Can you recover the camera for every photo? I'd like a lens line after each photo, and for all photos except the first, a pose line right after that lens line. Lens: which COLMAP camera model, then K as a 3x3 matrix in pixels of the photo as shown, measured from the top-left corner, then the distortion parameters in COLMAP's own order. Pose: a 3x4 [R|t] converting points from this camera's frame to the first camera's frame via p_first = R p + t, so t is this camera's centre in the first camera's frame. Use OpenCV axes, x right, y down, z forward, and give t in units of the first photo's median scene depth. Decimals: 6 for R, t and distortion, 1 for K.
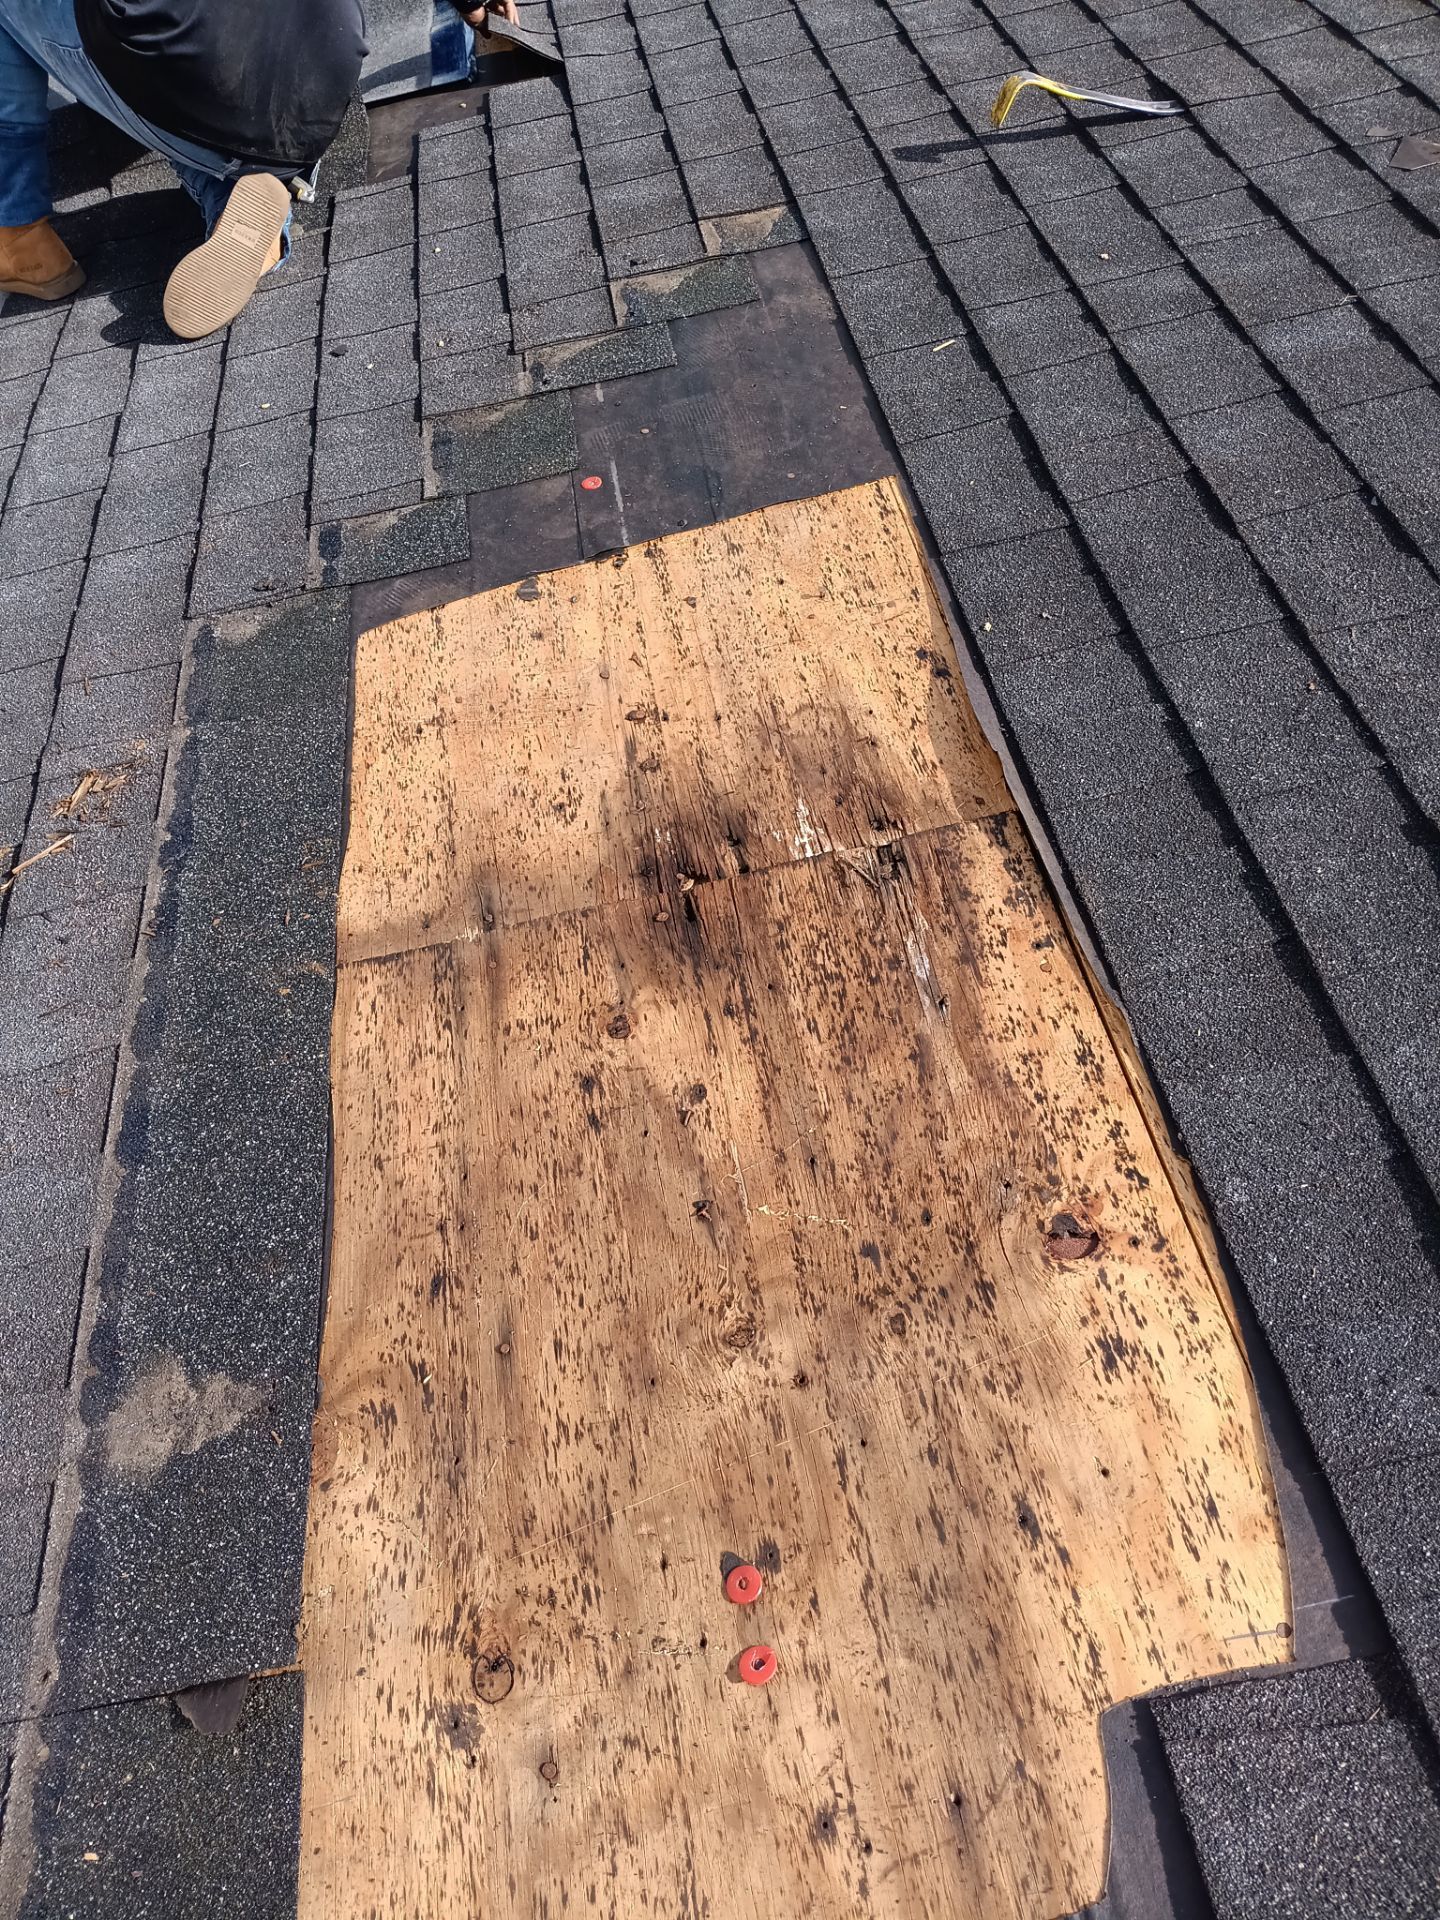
lens RADIAL K [[1478.7, 0, 720.0], [0, 1478.7, 960.0], [0, 0, 1]] dist [0.112294, -0.274318]
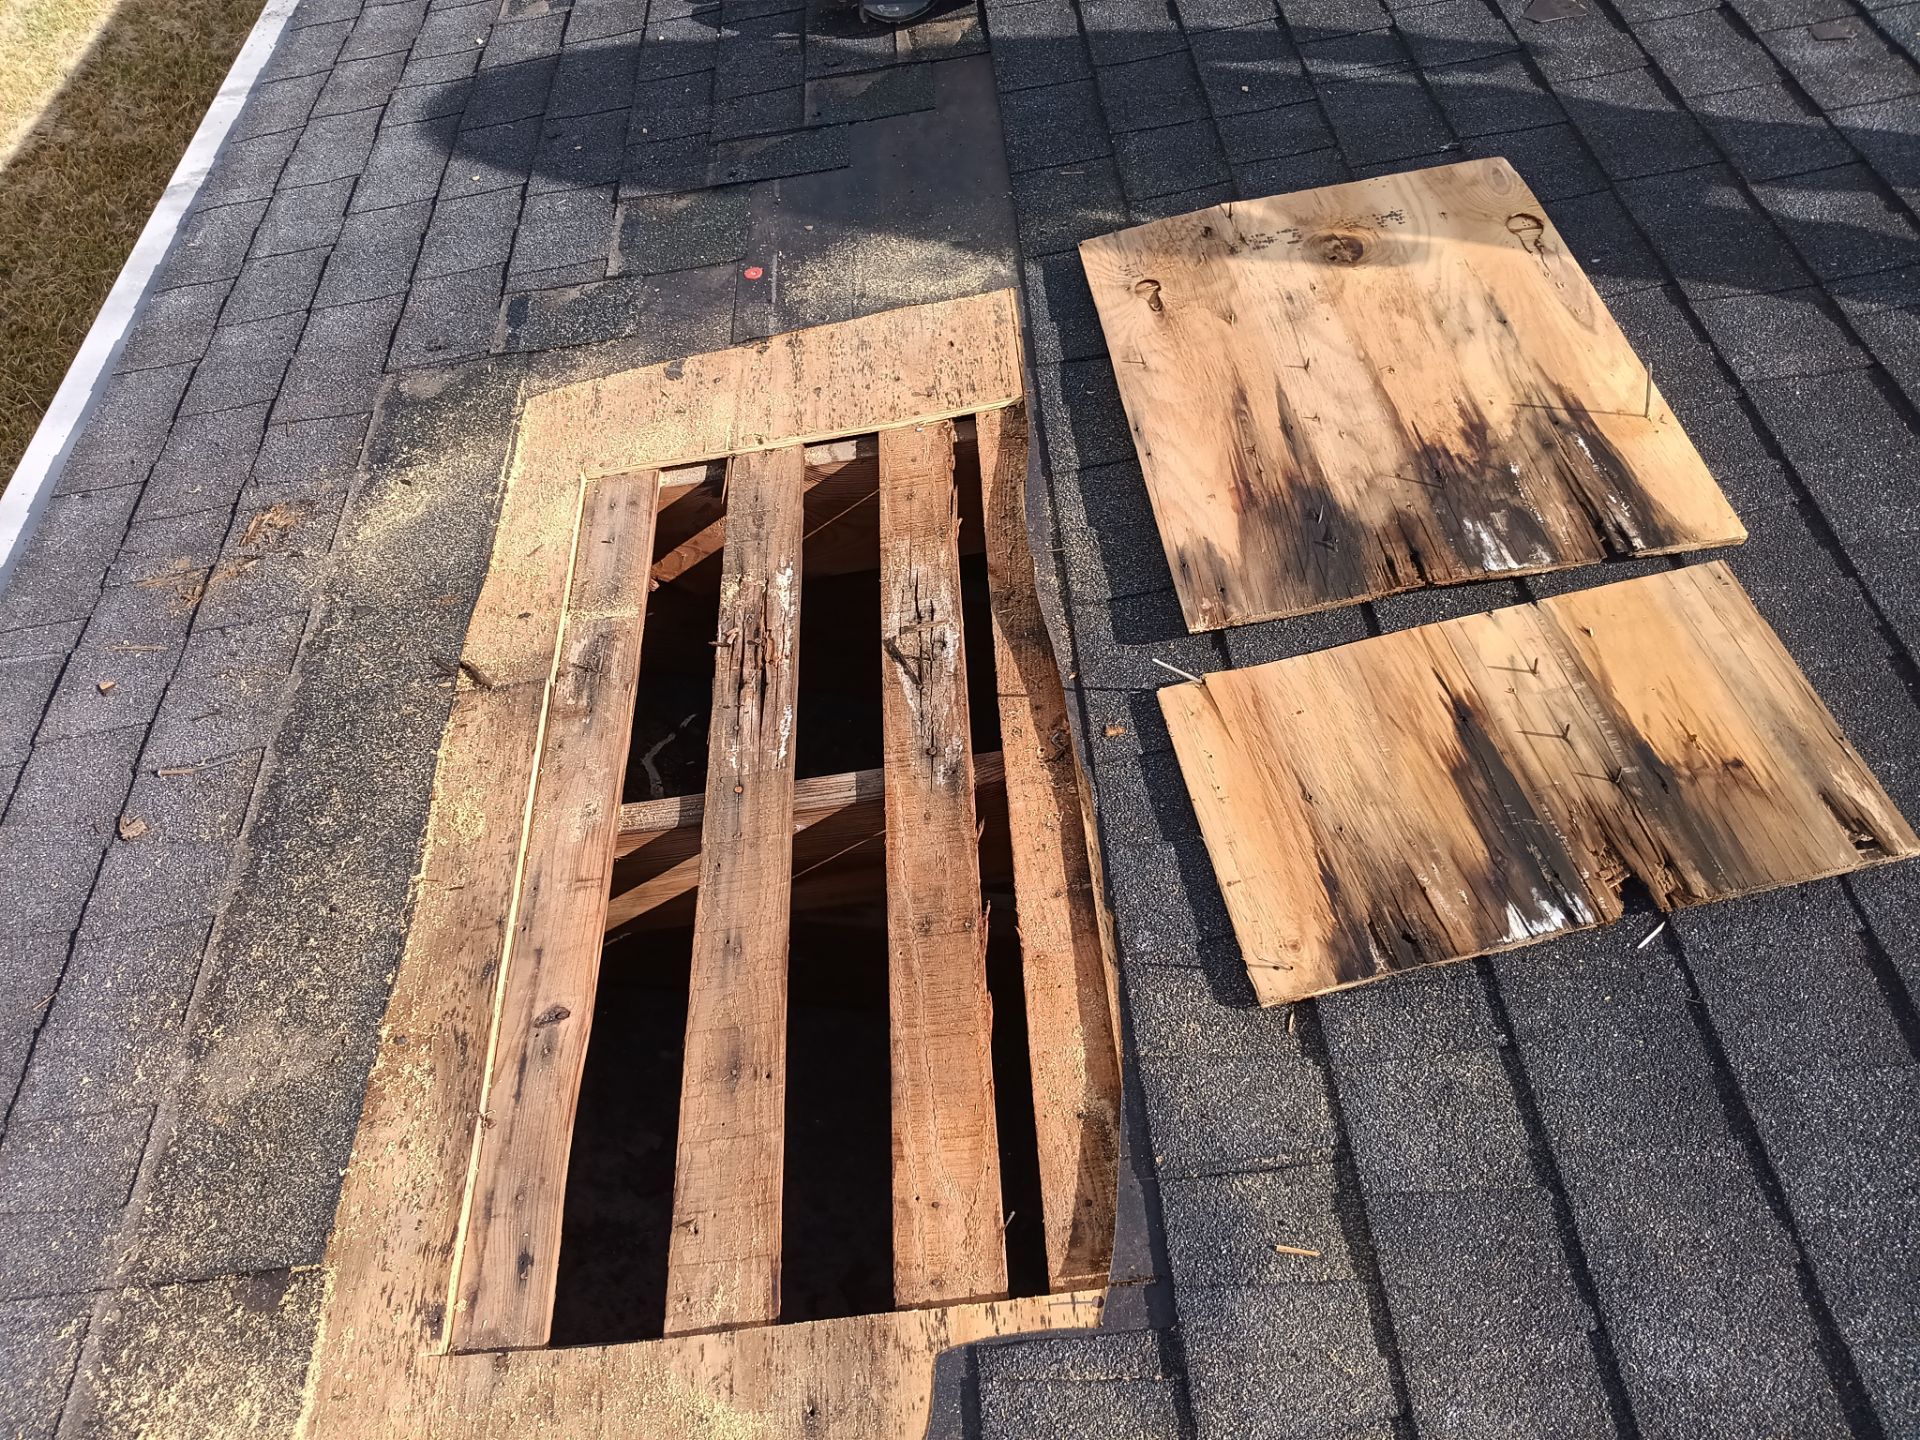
lens RADIAL K [[1482.9, 0, 963.5], [0, 1482.9, 716.2], [0, 0, 1]] dist [0.132563, -0.310006]
pose [[0.996409, 0.073628, -0.041799, 0.155634], [-0.073119, 0.997231, 0.013589, -0.019250], [0.042684, -0.010484, 0.999034, -0.123310]]
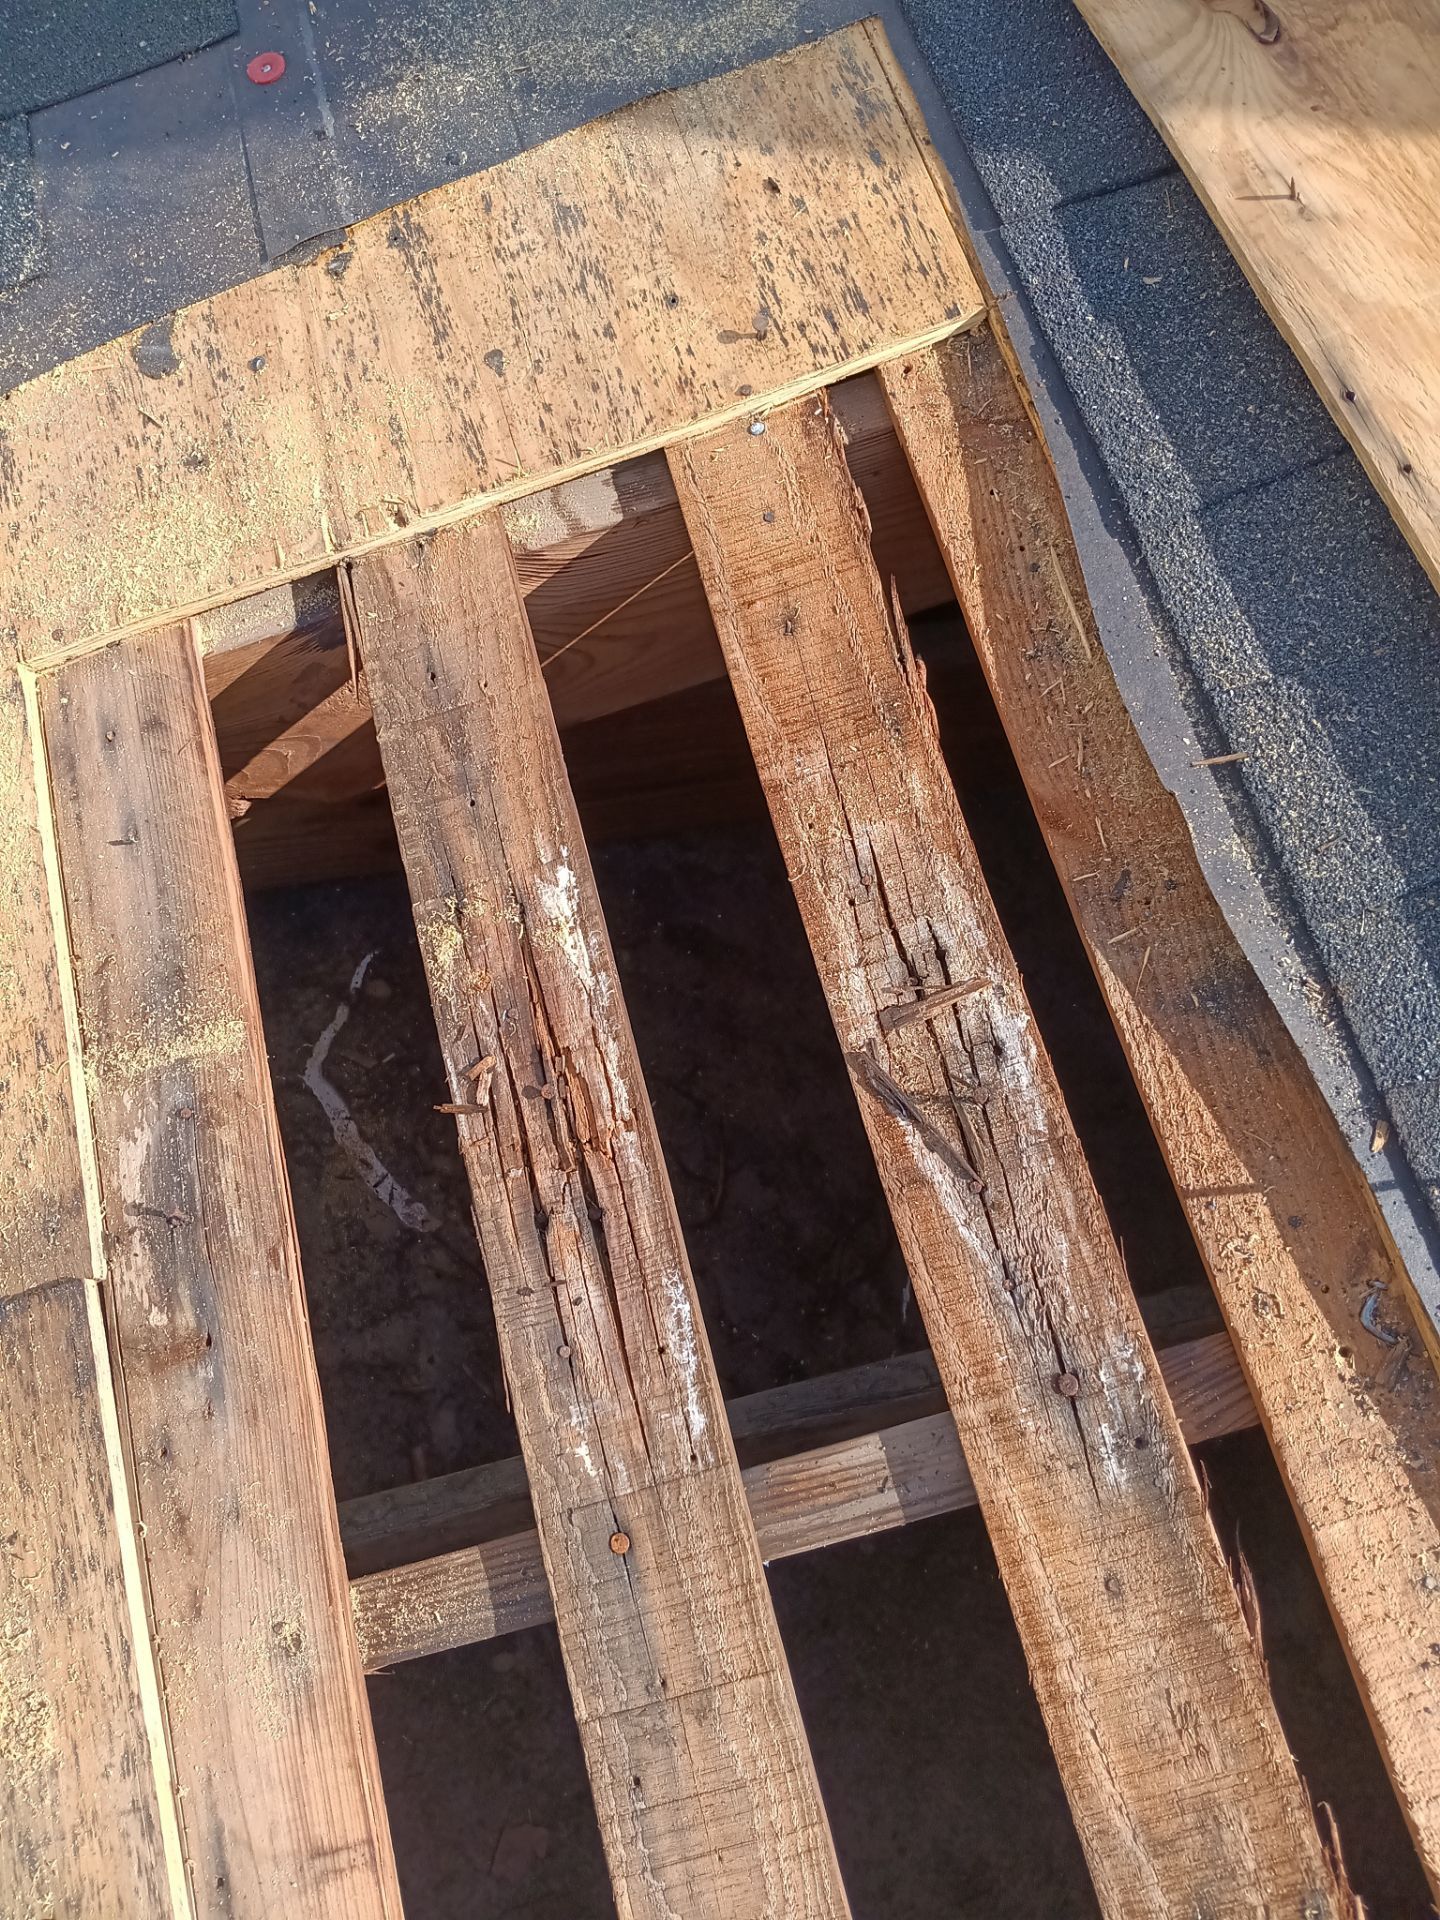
lens RADIAL K [[1482.9, 0, 720.0], [0, 1482.9, 960.0], [0, 0, 1]] dist [0.132563, -0.310006]
pose [[0.992663, -0.116320, 0.033010, 0.015179], [0.097631, 0.932131, 0.348712, -0.221440], [-0.071332, -0.342931, 0.936648, 0.461741]]
